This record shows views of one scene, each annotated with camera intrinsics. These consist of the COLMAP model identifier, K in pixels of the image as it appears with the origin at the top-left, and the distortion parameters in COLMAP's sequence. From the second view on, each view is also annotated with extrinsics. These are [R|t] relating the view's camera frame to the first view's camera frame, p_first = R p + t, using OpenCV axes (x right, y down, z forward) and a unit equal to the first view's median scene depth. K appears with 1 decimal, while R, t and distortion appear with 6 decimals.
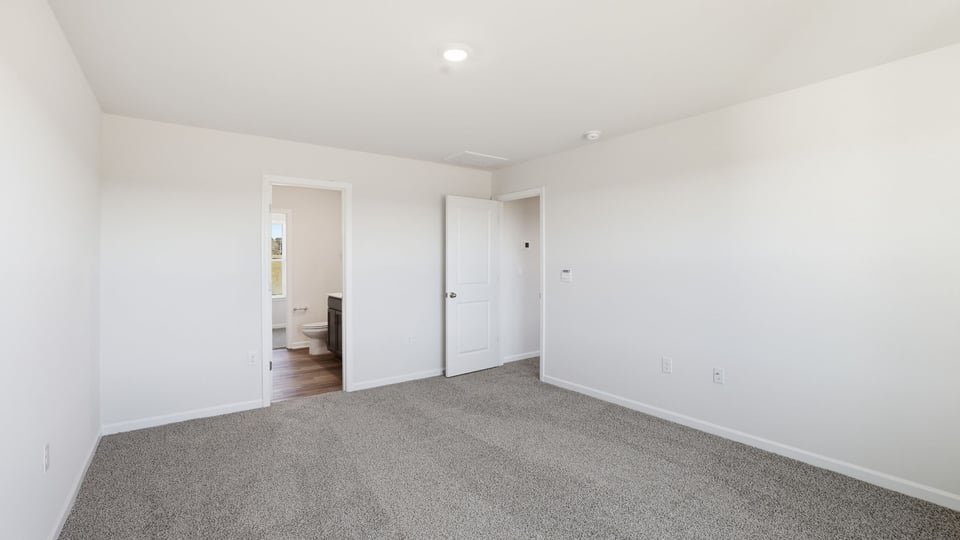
lens RADIAL K [[427.0, 0, 474.3], [0, 427.0, 263.0], [0, 0, 1]] dist [-0.000085, 0.000216]
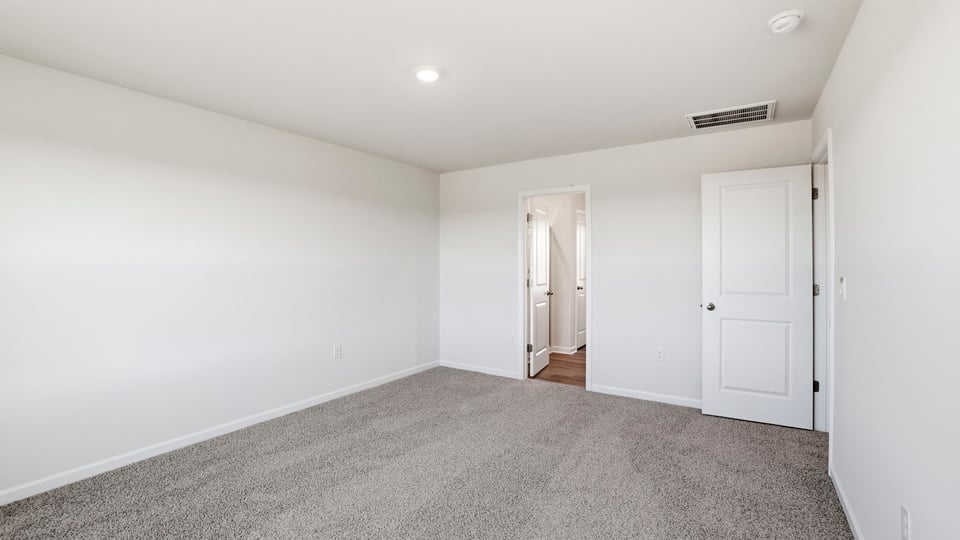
lens RADIAL K [[427.0, 0, 474.3], [0, 427.0, 263.0], [0, 0, 1]] dist [-0.000085, 0.000216]
pose [[0.347216, 0.001110, -0.937785, 0.615181], [0.001786, 0.999997, 0.001845, -0.004522], [0.937784, -0.002315, 0.347212, 0.427548]]
